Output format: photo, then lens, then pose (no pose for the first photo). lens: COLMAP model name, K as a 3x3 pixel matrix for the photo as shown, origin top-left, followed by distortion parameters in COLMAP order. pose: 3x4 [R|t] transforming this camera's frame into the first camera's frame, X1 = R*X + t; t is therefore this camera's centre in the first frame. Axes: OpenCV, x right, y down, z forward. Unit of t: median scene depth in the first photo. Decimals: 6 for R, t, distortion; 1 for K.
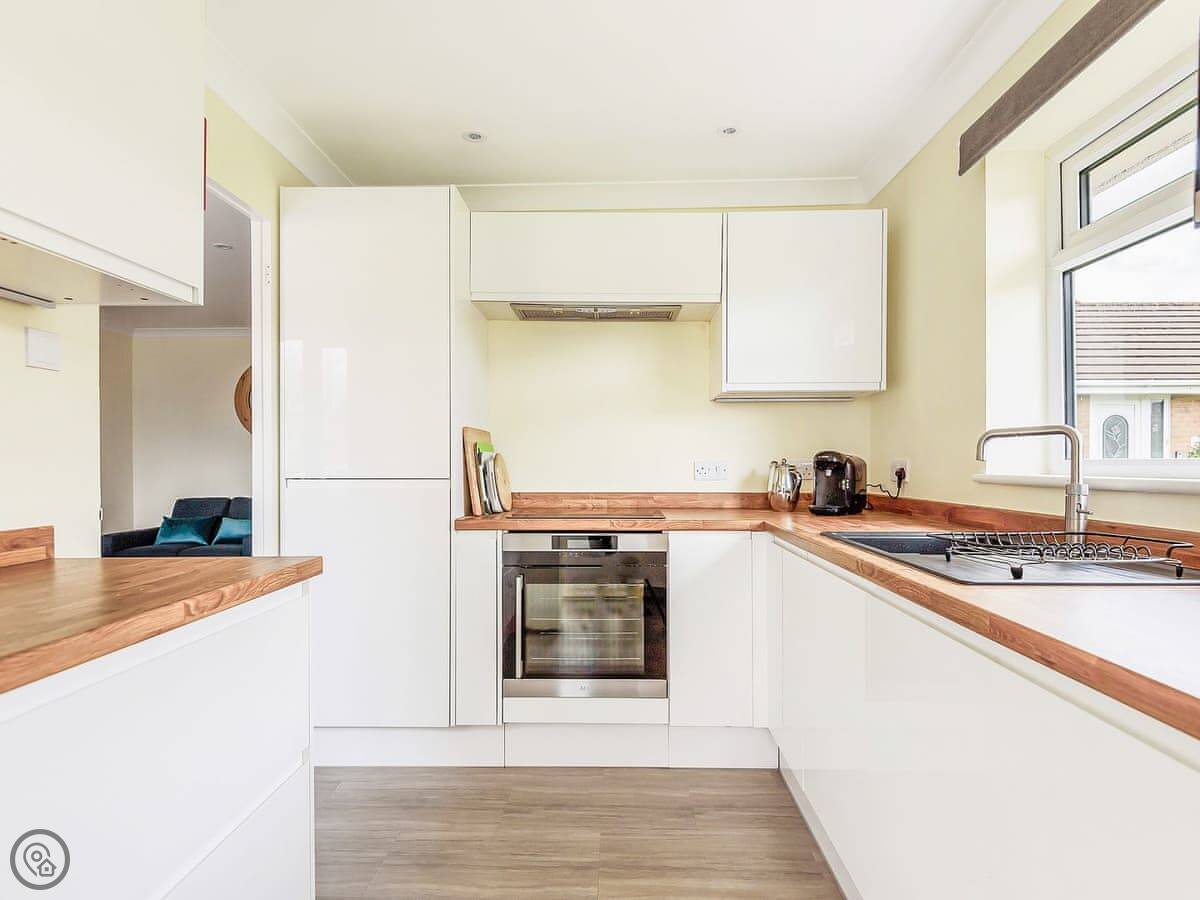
lens RADIAL K [[588.7, 0, 606.5], [0, 588.7, 455.1], [0, 0, 1]] dist [0.003124, 0.000028]
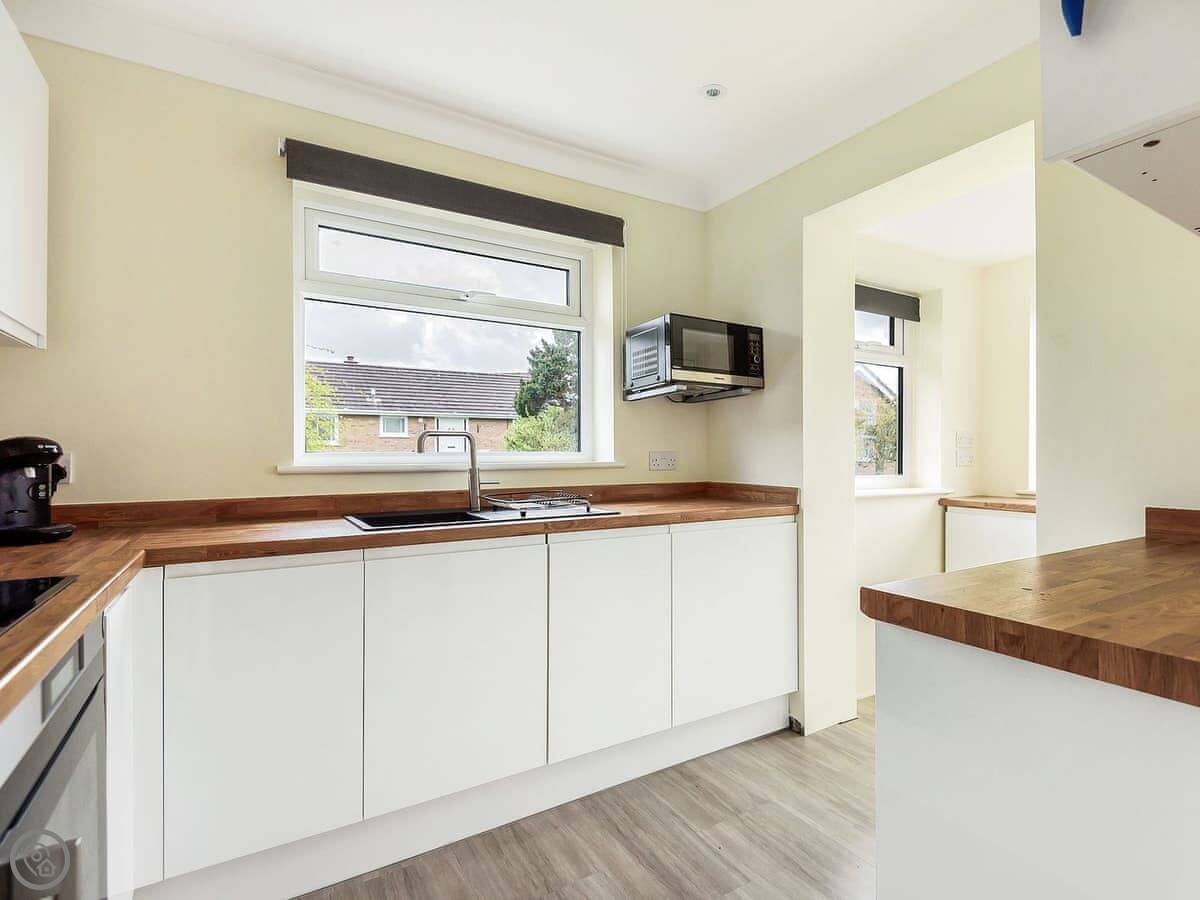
lens RADIAL K [[588.7, 0, 606.5], [0, 588.7, 455.1], [0, 0, 1]] dist [0.003124, 0.000028]
pose [[-0.521556, 0.005311, 0.853200, -0.463385], [-0.005875, 0.999935, -0.009815, 0.015061], [-0.853197, -0.010132, -0.521491, 0.857732]]
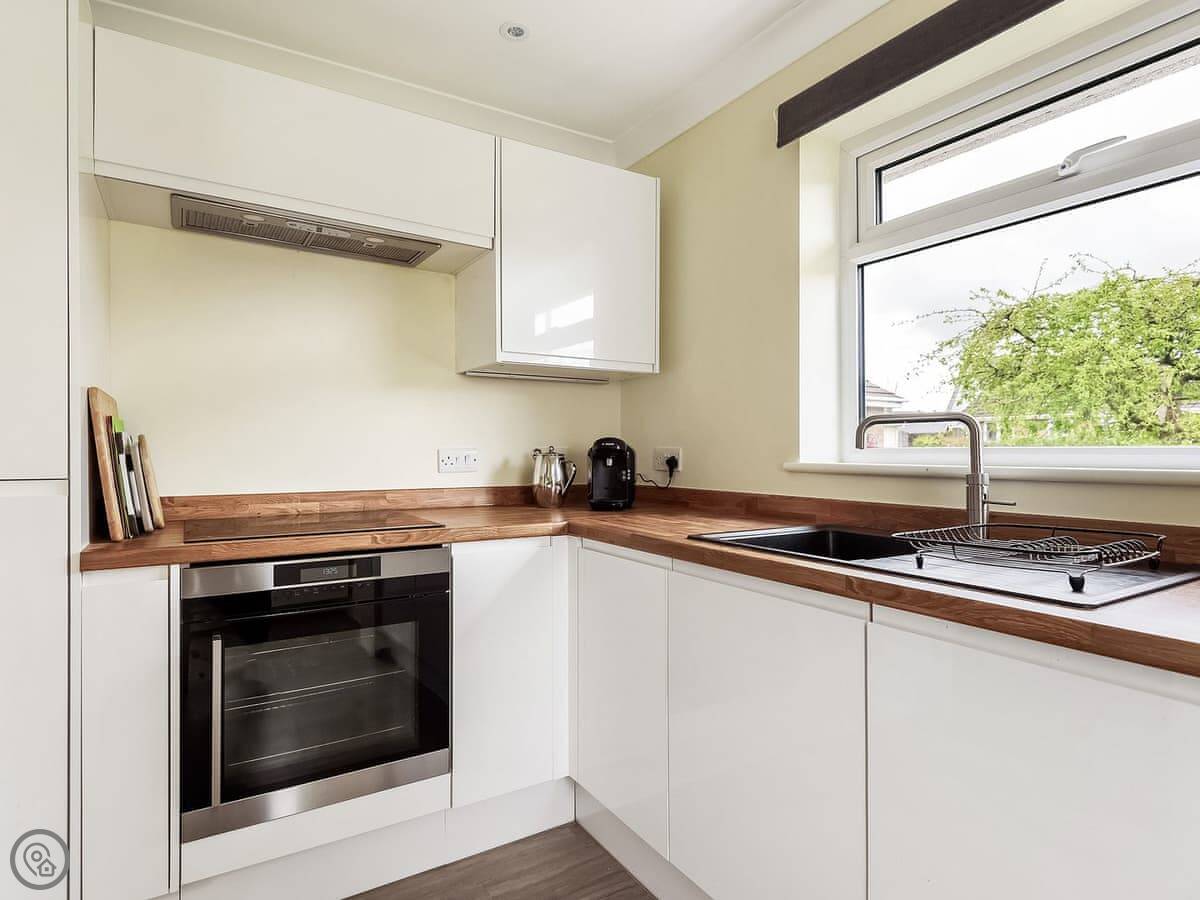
lens RADIAL K [[623.5, 0, 595.0], [0, 623.5, 446.3], [0, 0, 1]] dist [0.006627, -0.000303]
pose [[0.856487, 0.005293, 0.516141, -0.130740], [-0.008588, 0.999955, 0.003997, 0.002903], [-0.516097, -0.007856, 0.856494, 0.222275]]
